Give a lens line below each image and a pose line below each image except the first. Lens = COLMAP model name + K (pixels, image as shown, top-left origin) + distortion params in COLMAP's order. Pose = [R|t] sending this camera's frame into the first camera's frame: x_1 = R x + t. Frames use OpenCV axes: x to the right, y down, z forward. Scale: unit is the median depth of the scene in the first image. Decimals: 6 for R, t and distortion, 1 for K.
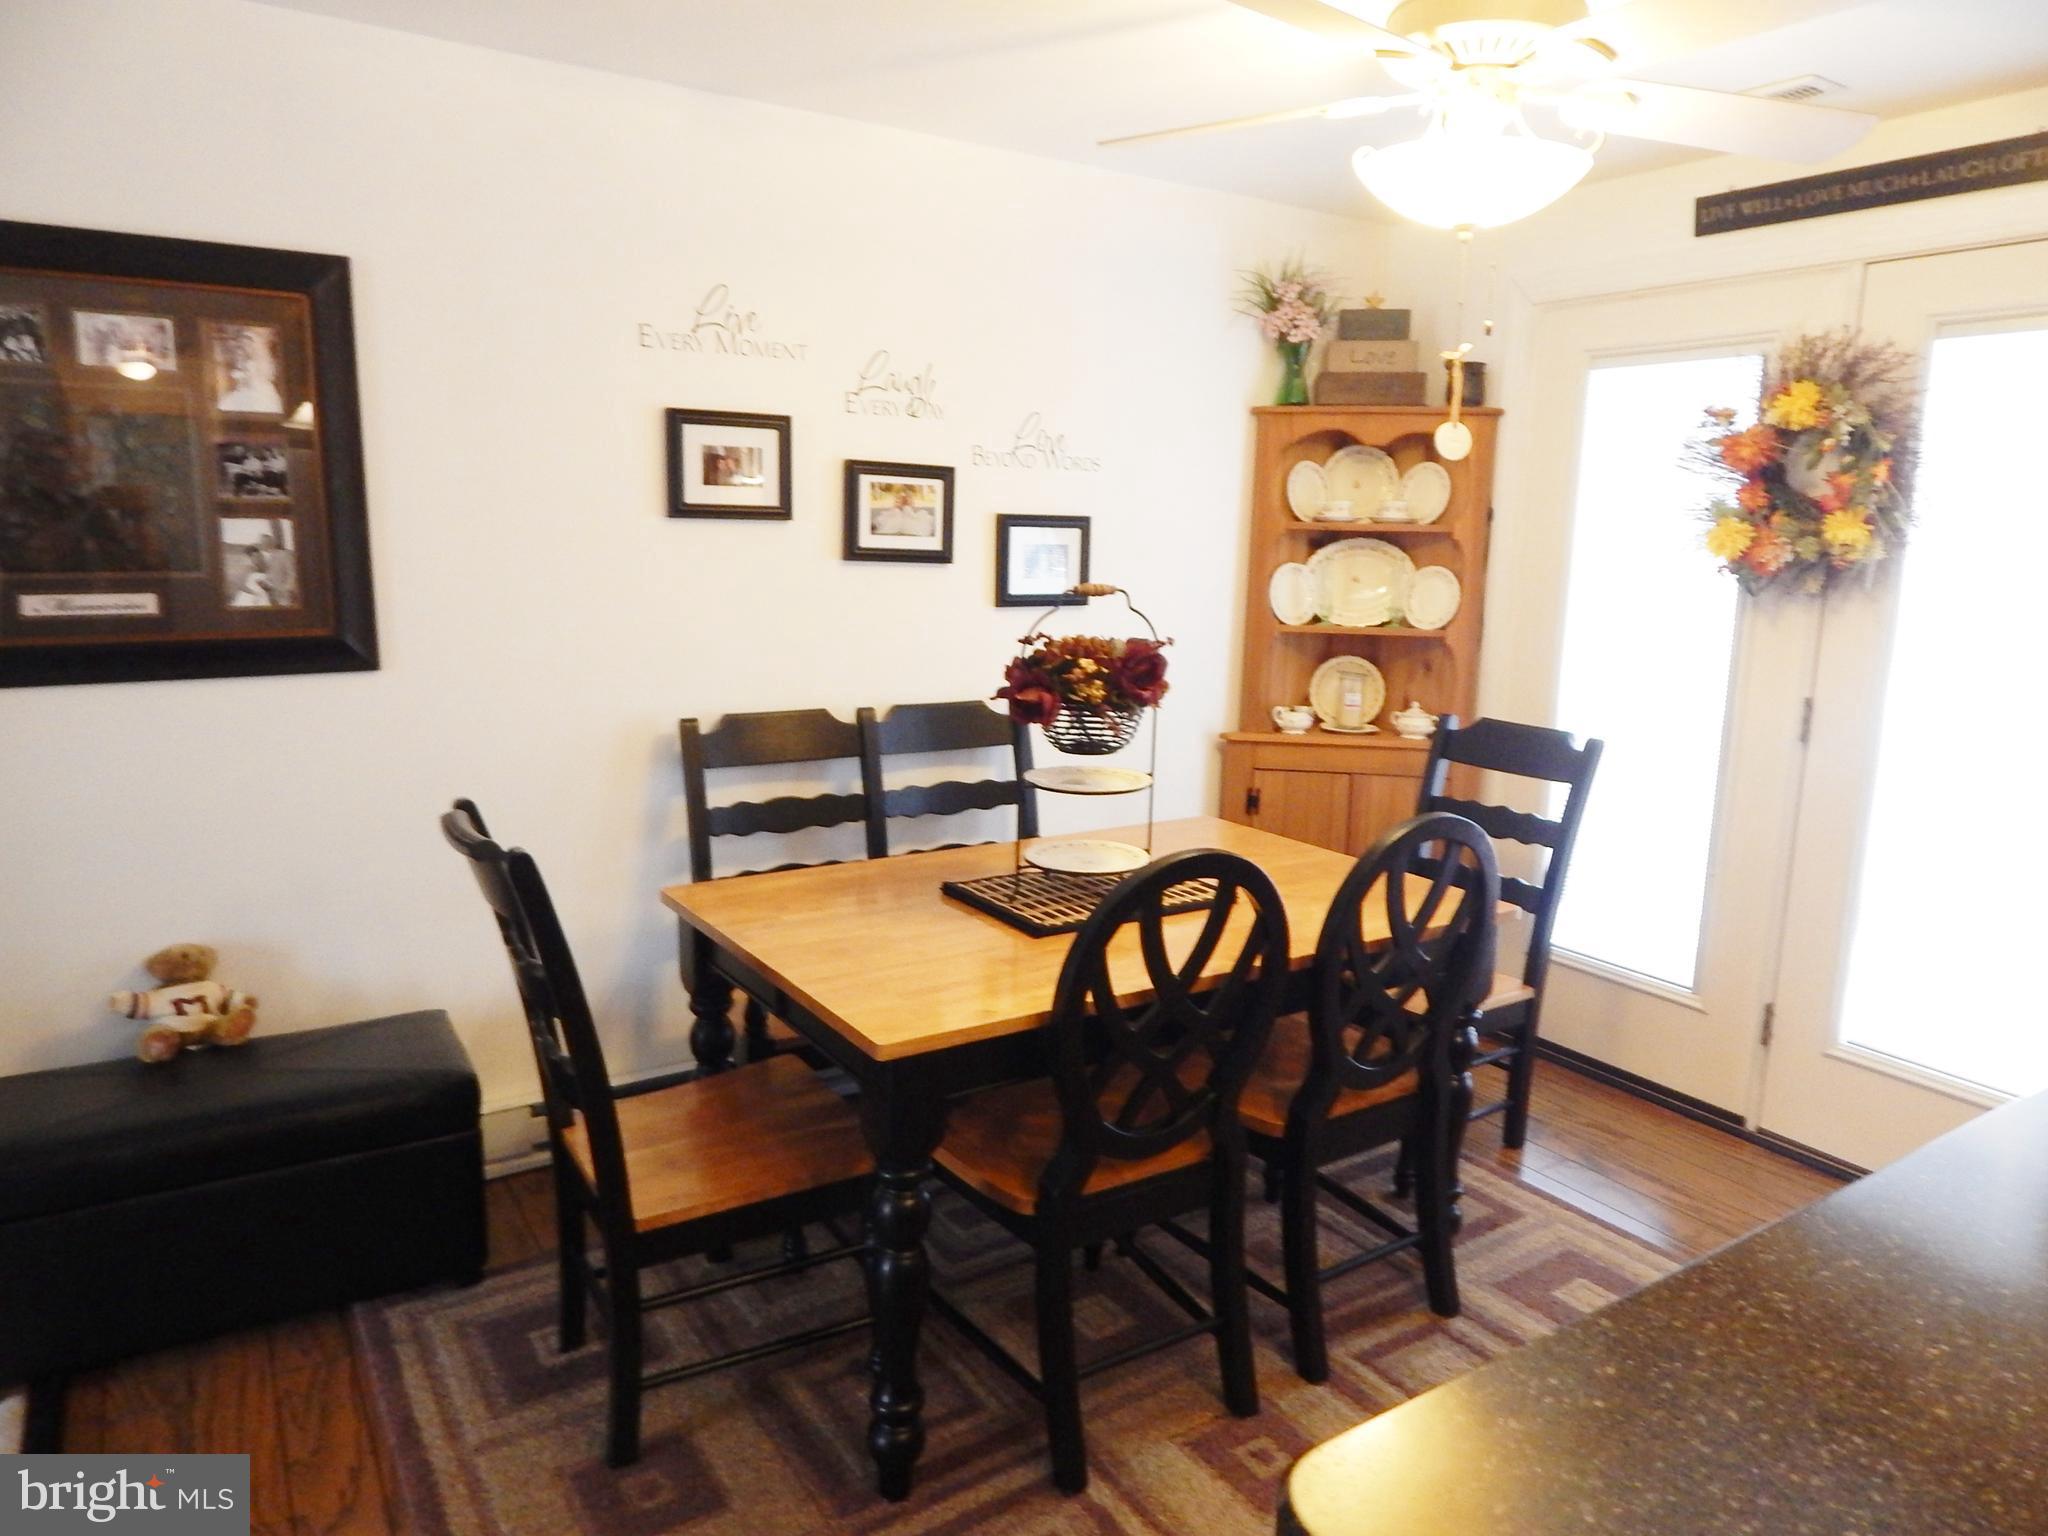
lens RADIAL K [[1350.1, 0, 1035.7], [0, 1350.1, 774.4], [0, 0, 1]] dist [-0.010608, -0.000486]
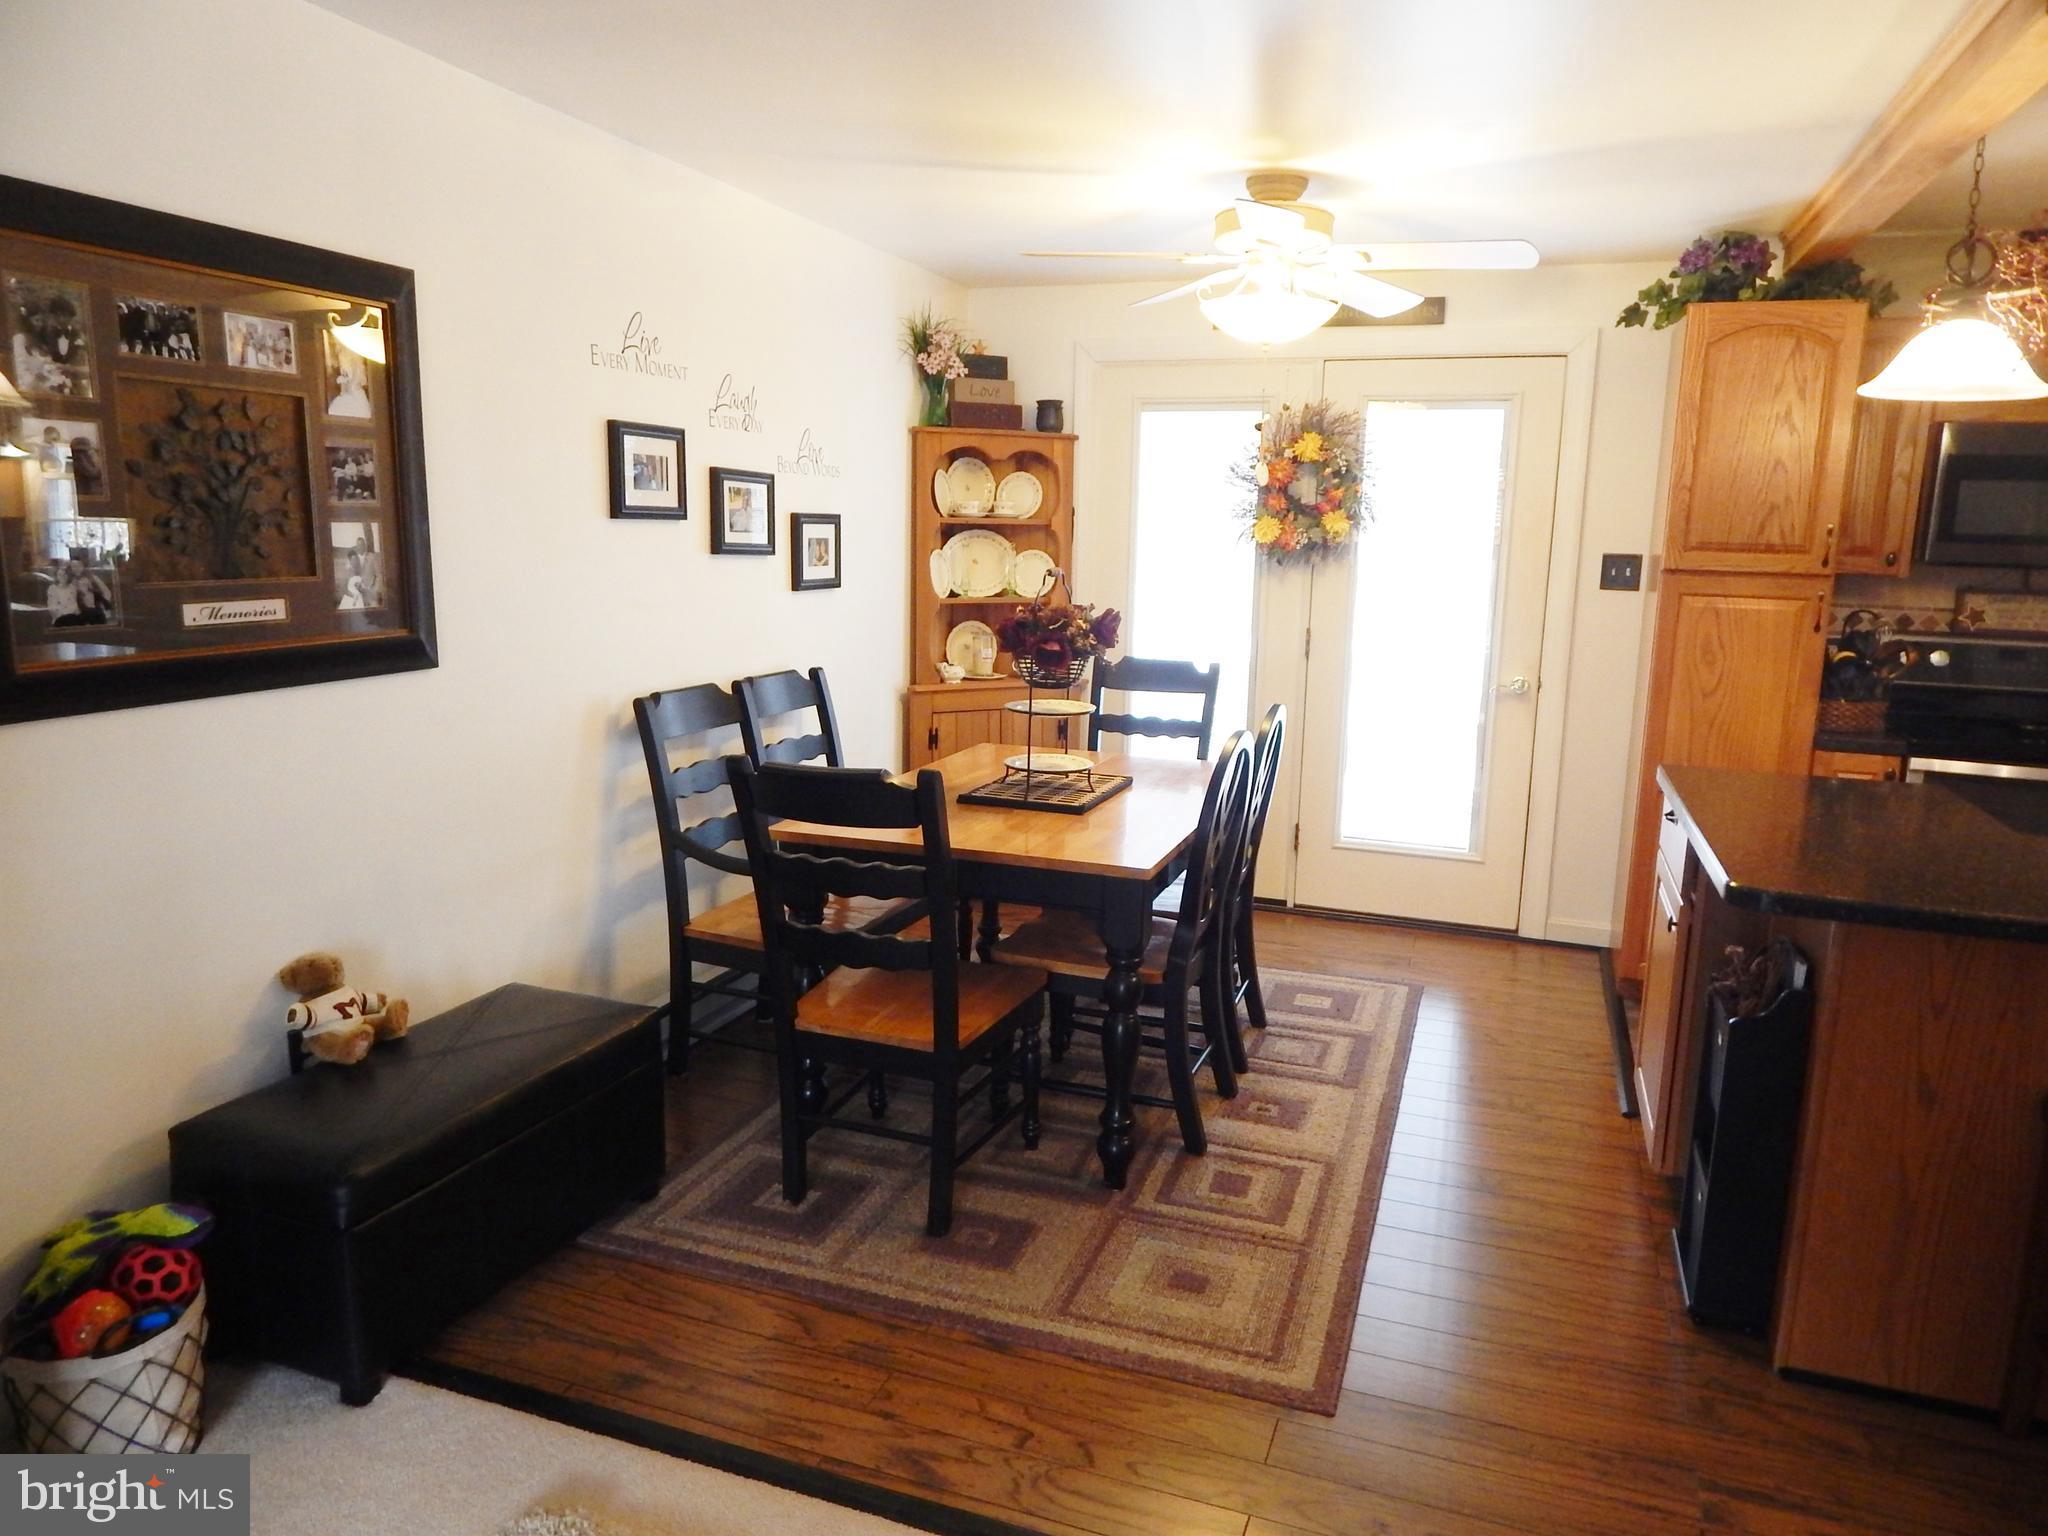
lens RADIAL K [[1360.0, 0, 1032.6], [0, 1360.0, 772.8], [0, 0, 1]] dist [0.004319, 0.001414]
pose [[0.798679, -0.113483, 0.590960, -0.683106], [0.106816, 0.993197, 0.046364, 0.003872], [-0.592201, 0.026094, 0.805367, -0.107611]]
